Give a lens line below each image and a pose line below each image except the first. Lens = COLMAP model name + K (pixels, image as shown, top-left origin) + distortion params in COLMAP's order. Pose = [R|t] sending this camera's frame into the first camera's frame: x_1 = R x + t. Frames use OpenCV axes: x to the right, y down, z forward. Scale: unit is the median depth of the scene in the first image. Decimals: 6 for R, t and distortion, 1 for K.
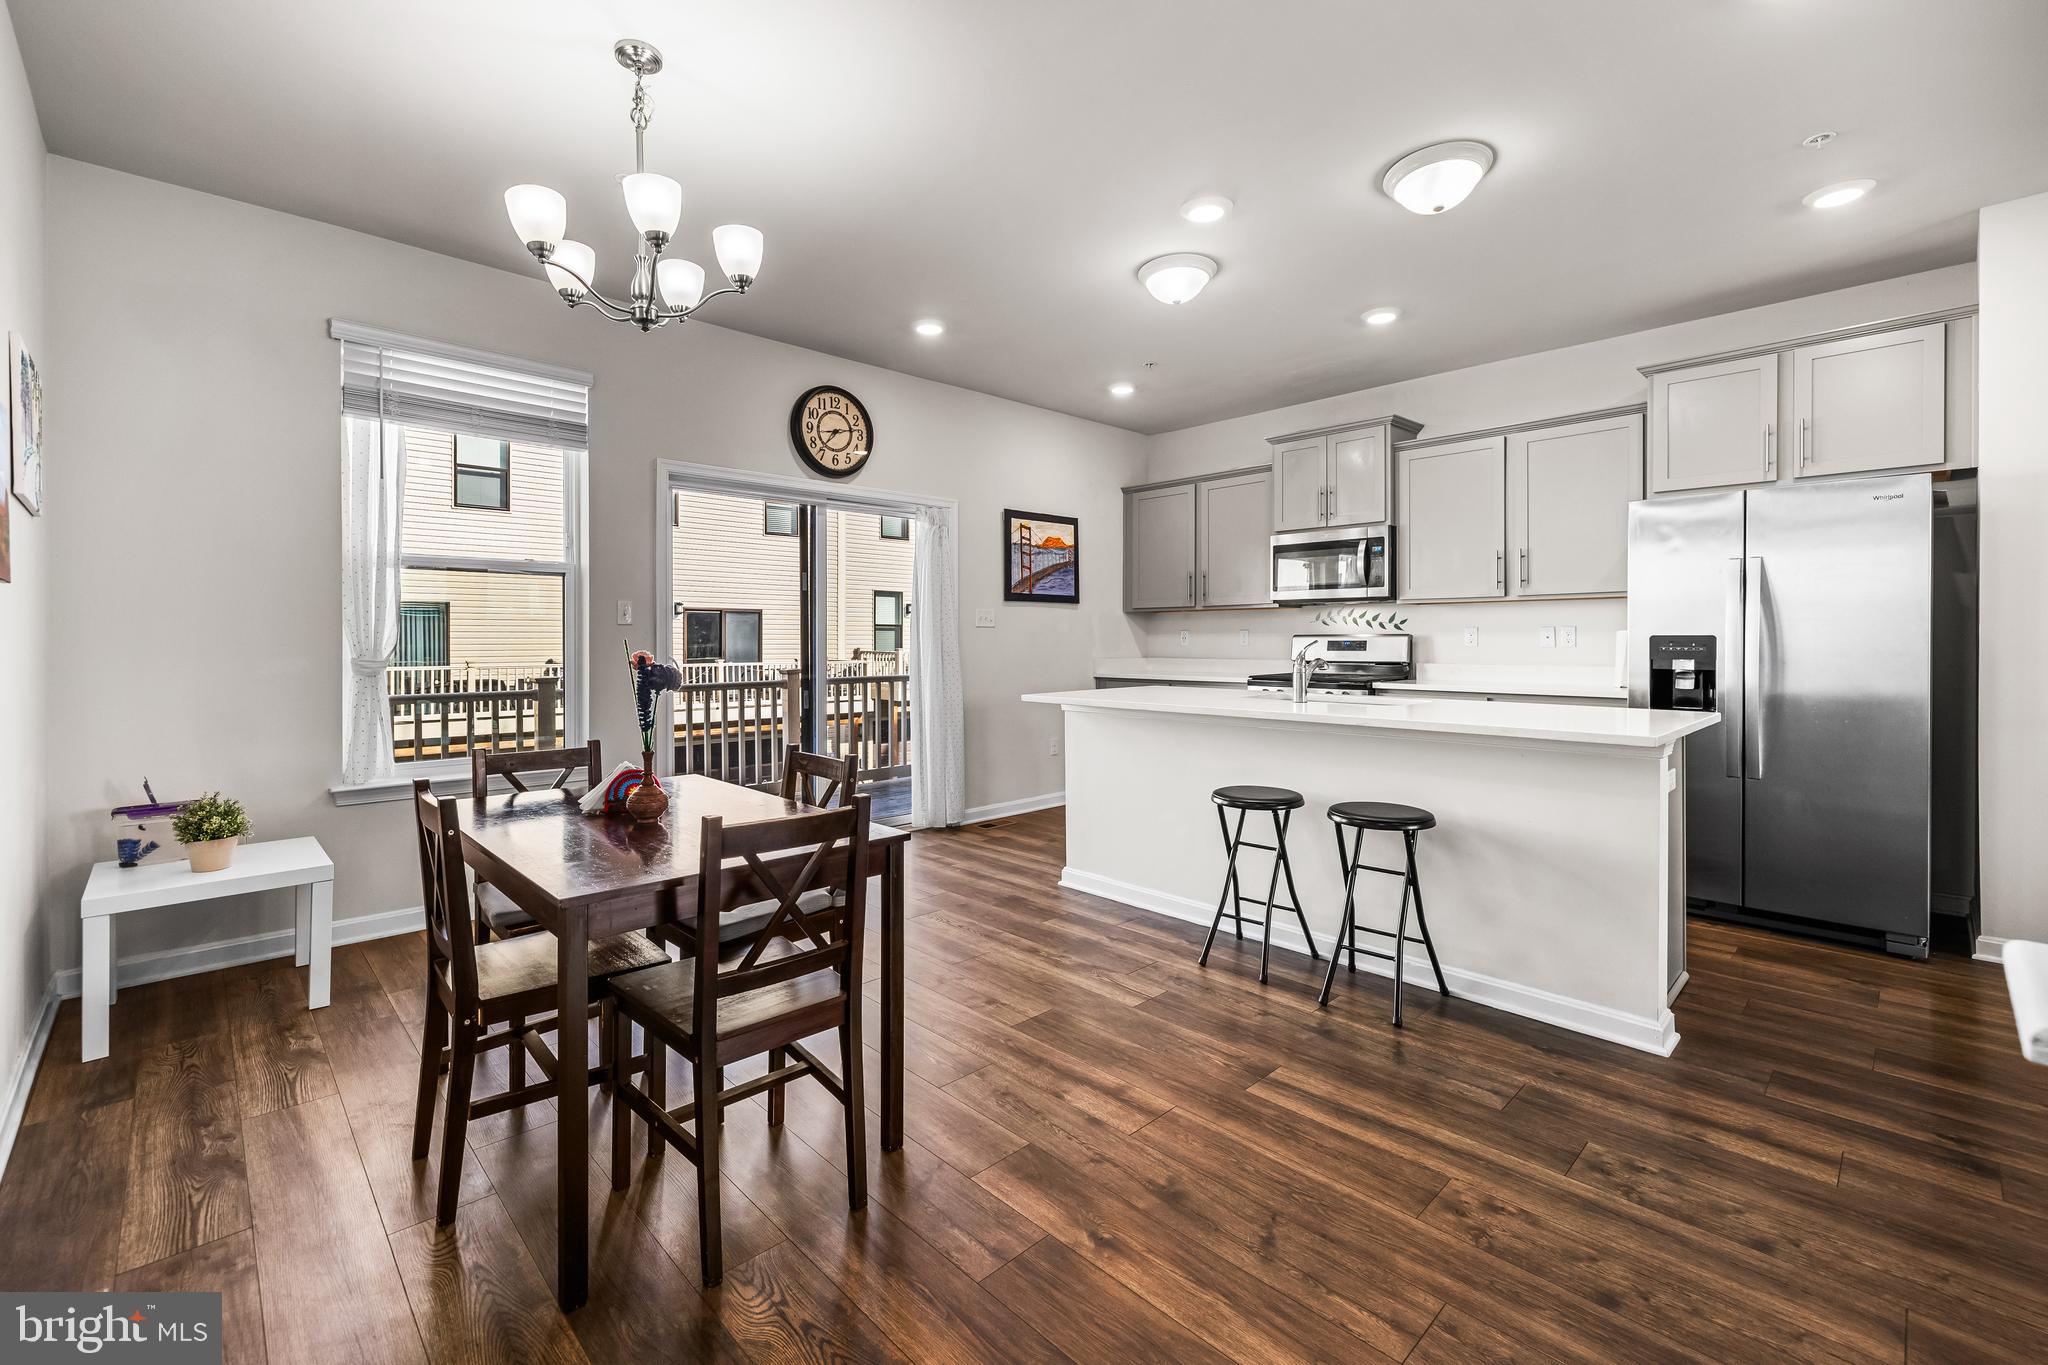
lens RADIAL K [[867.4, 0, 973.6], [0, 867.4, 633.1], [0, 0, 1]] dist [0.007502, -0.001849]
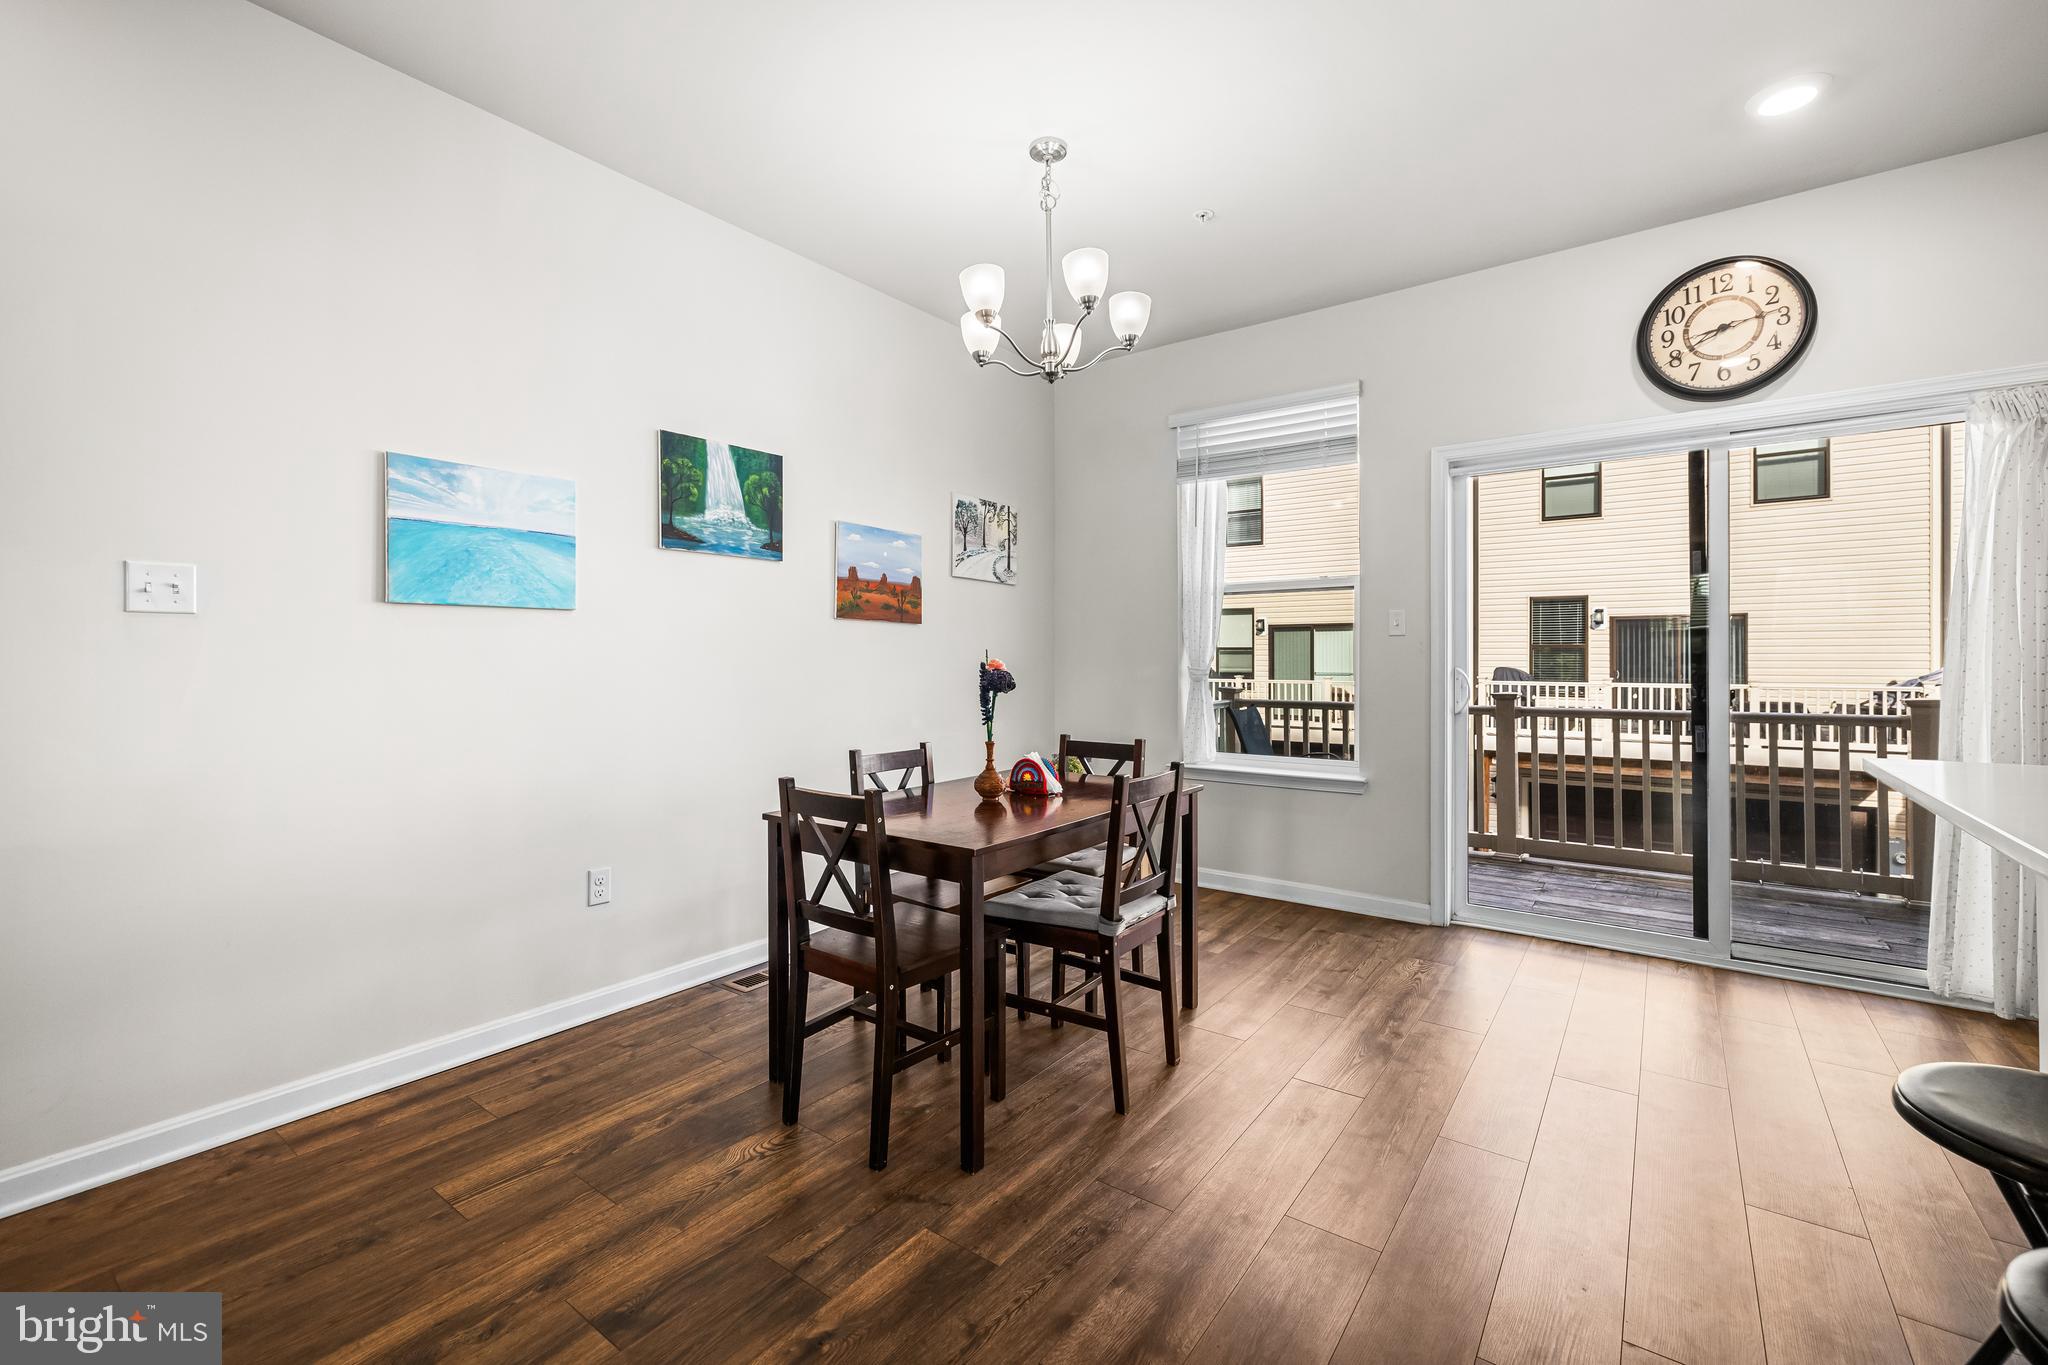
lens RADIAL K [[867.4, 0, 1031.7], [0, 867.4, 648.7], [0, 0, 1]] dist [0.007502, -0.001849]
pose [[0.197288, -0.008006, -0.980313, 0.376737], [0.009396, 0.999936, -0.006275, 0.004362], [0.980300, -0.007974, 0.197351, 0.374955]]
